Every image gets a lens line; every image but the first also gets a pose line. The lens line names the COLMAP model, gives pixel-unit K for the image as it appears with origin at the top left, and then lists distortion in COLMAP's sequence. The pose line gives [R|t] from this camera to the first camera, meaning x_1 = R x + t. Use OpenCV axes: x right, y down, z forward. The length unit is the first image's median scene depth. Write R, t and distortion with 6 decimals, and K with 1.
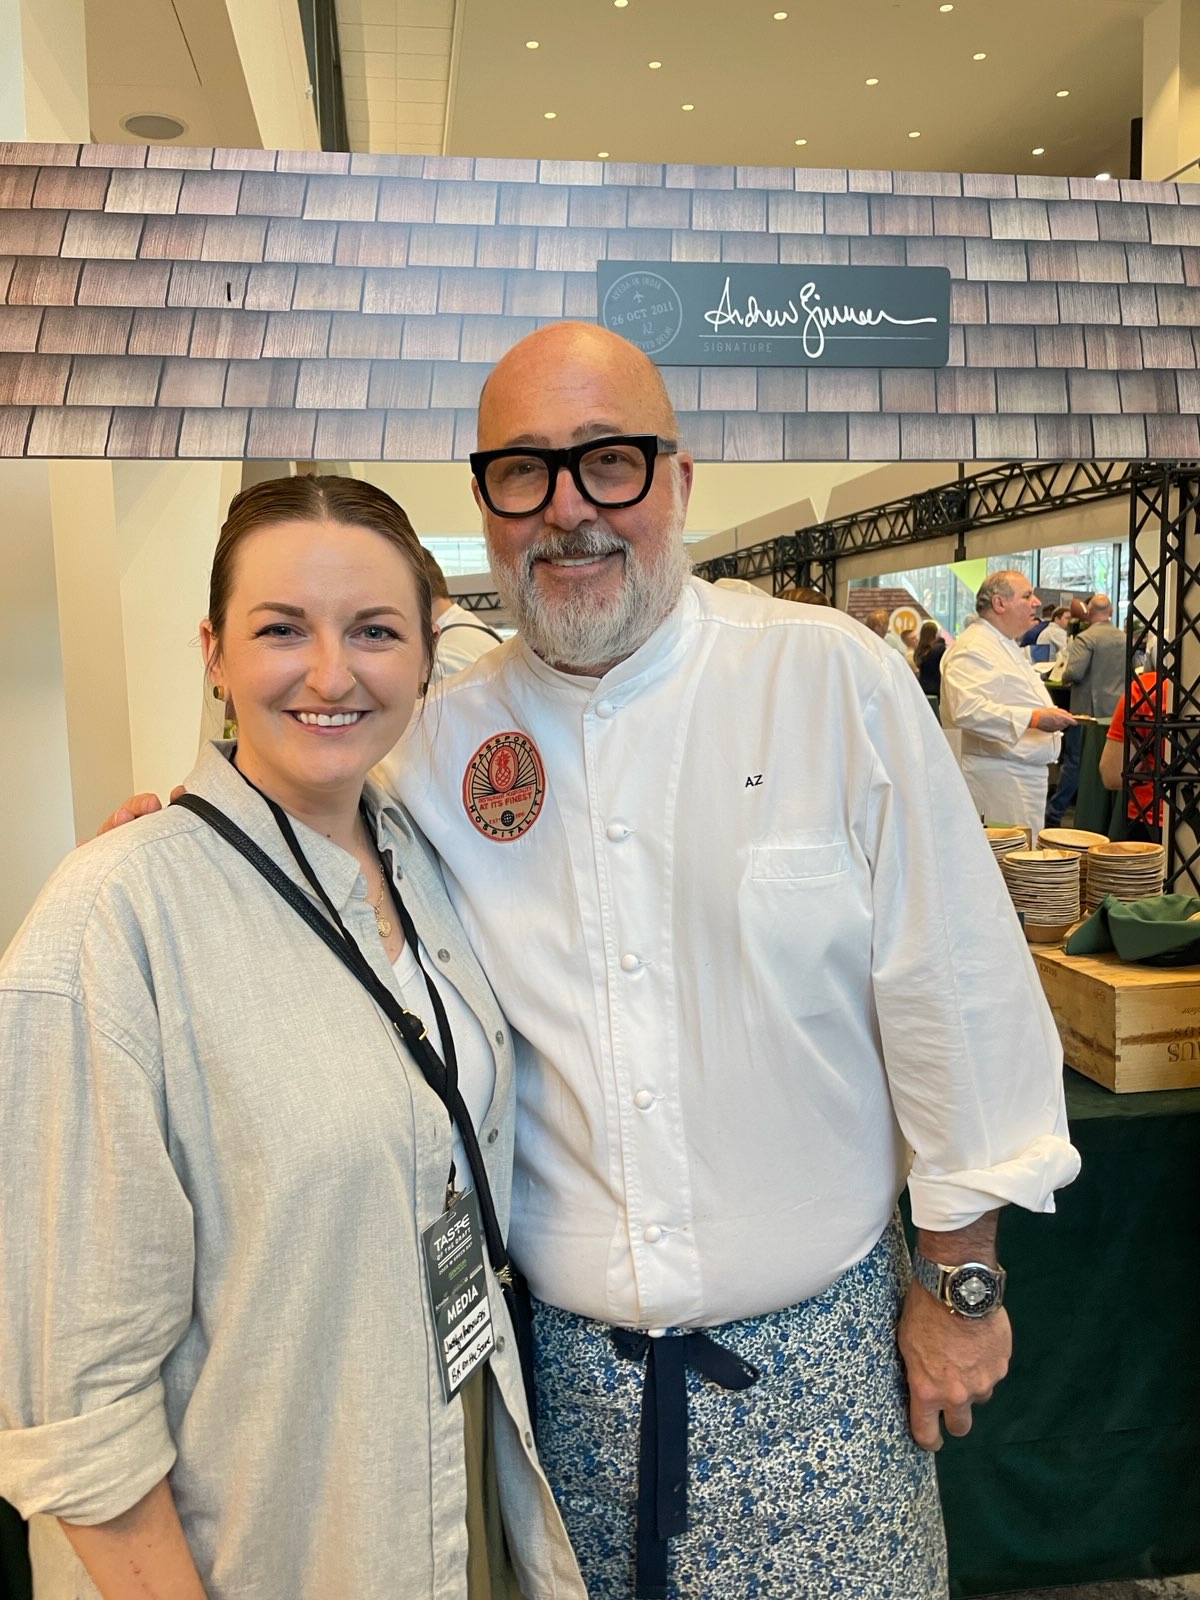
lens RADIAL K [[1236.4, 0, 600.0], [0, 1236.4, 800.0], [0, 0, 1]] dist [0.095000, -0.132357]
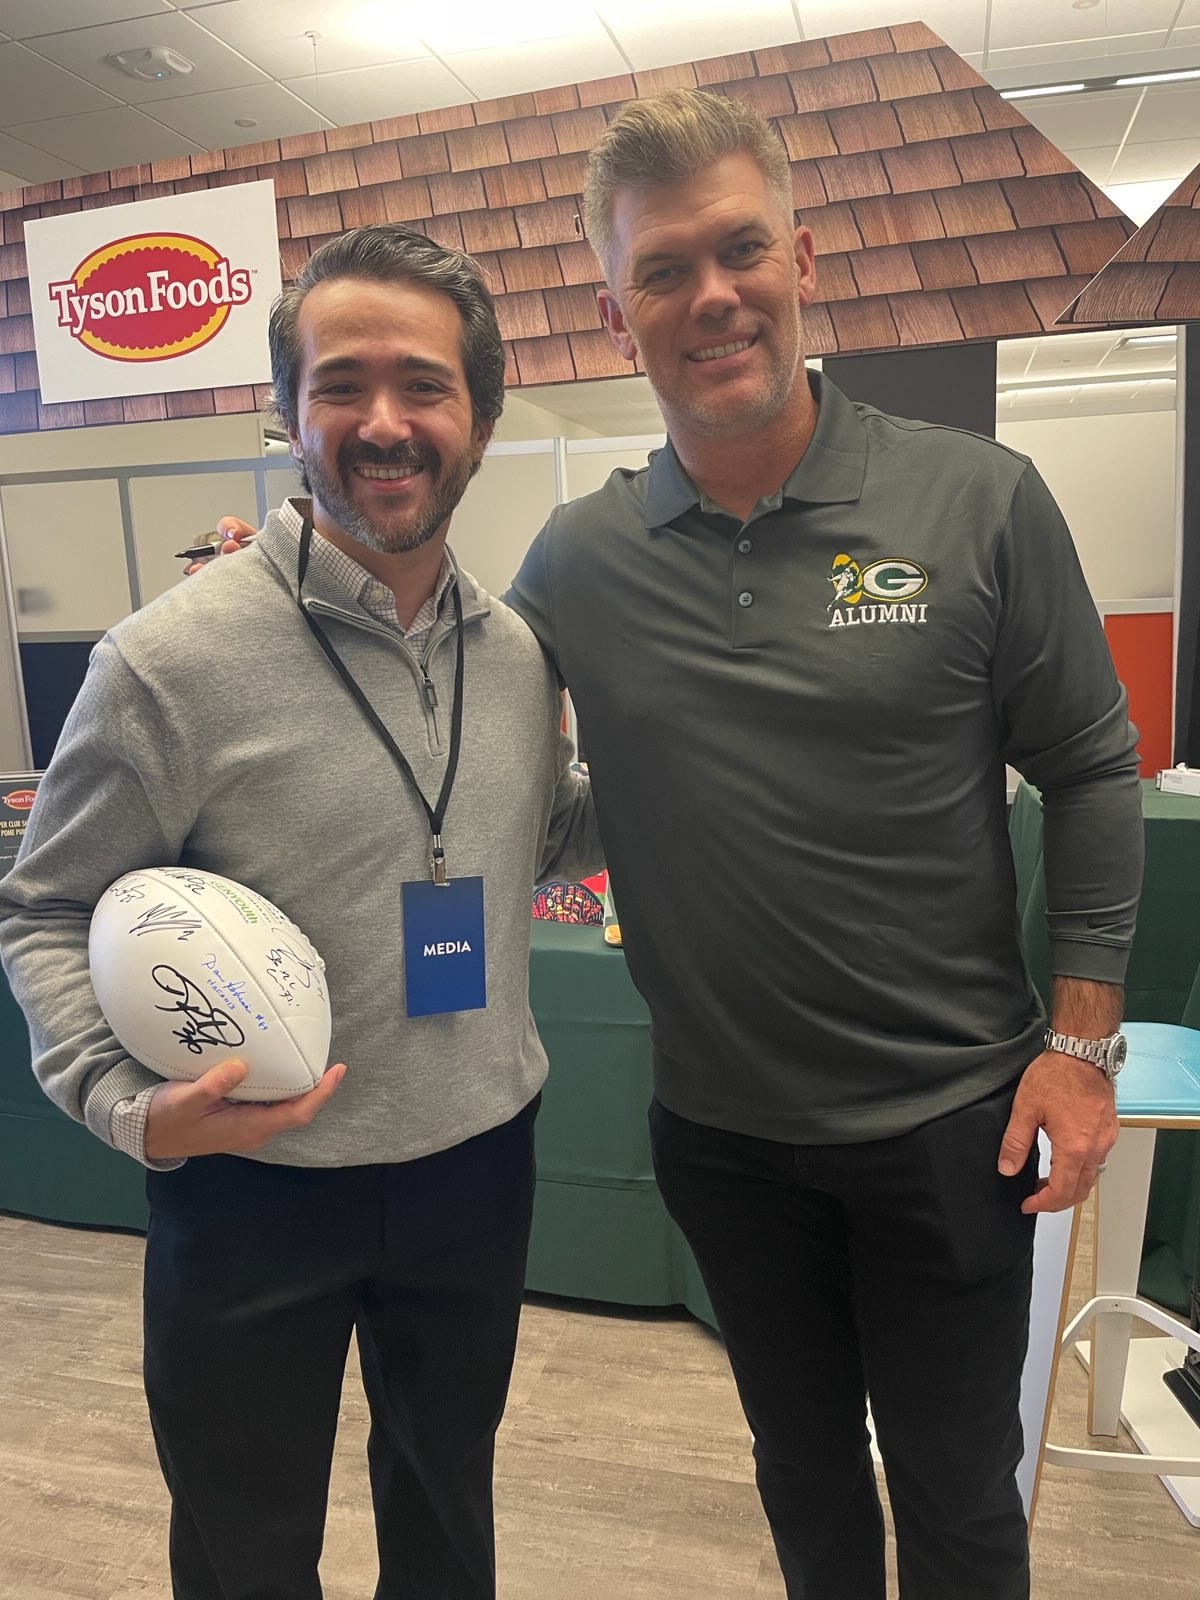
lens RADIAL K [[1236.4, 0, 600.0], [0, 1236.4, 800.0], [0, 0, 1]] dist [0.095000, -0.132357]
pose [[0.859069, 0.085178, -0.504724, 1.088063], [-0.042725, 0.994548, 0.095121, -0.043882], [0.510074, -0.060151, 0.858024, 0.169104]]
